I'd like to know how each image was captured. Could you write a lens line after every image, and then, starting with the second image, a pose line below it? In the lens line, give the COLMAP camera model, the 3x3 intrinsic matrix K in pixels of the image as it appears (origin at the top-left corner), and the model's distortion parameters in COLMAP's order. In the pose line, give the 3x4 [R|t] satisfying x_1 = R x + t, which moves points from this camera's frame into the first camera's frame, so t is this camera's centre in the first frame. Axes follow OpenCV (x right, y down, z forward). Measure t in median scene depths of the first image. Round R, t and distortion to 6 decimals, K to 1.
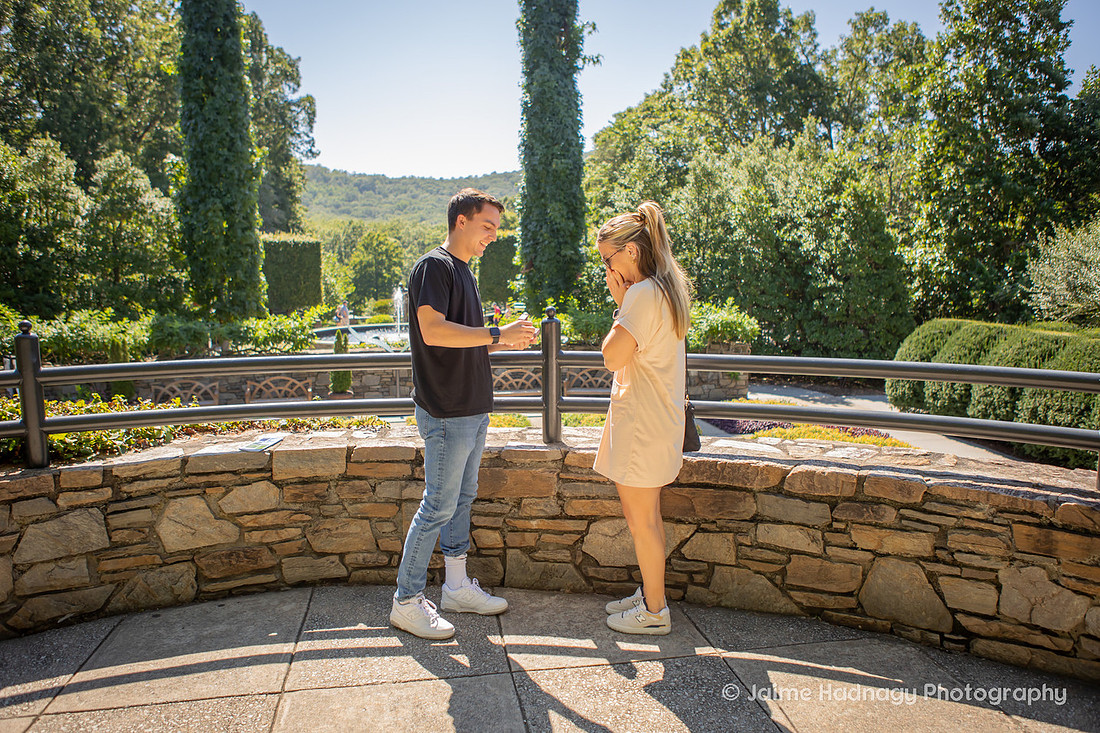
lens RADIAL K [[813.5, 0, 550.0], [0, 813.5, 366.5], [0, 0, 1]] dist [-0.105300, 0.075505]
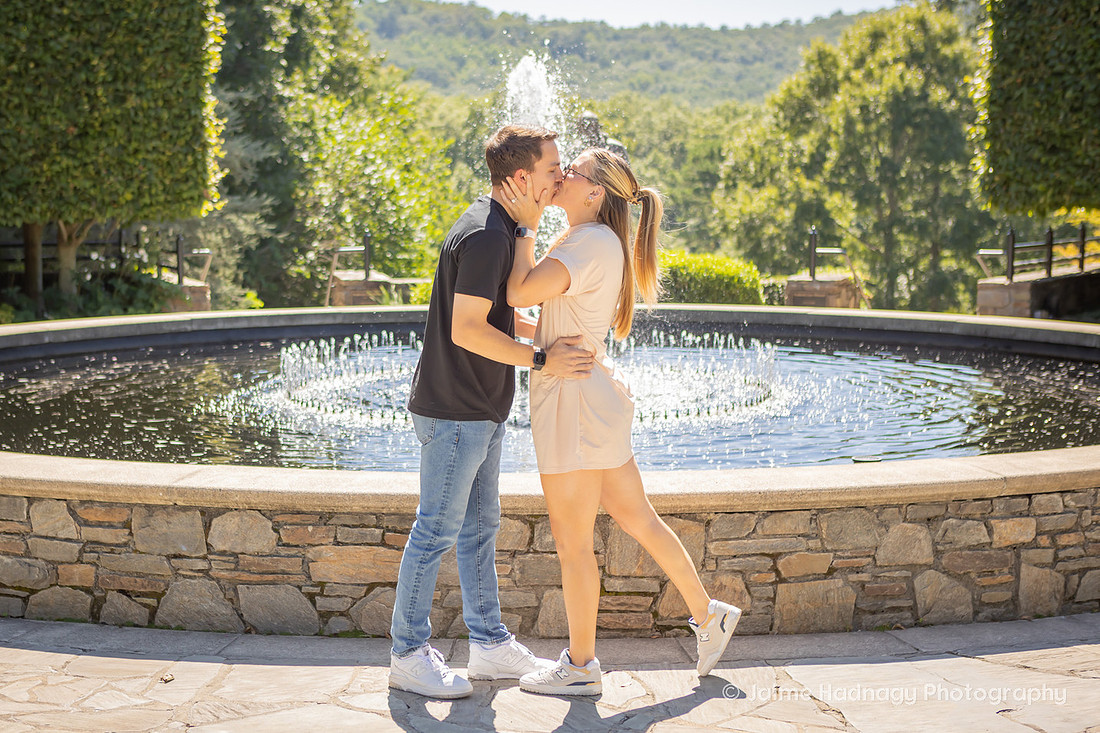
lens RADIAL K [[1647.9, 0, 497.7], [0, 1647.9, 368.8], [0, 0, 1]] dist [0.011005, -0.031776]
pose [[0.965532, 0.028221, -0.258748, -0.154561], [-0.036601, 0.998948, -0.027627, -0.041913], [0.257696, 0.036145, 0.965550, 0.947113]]
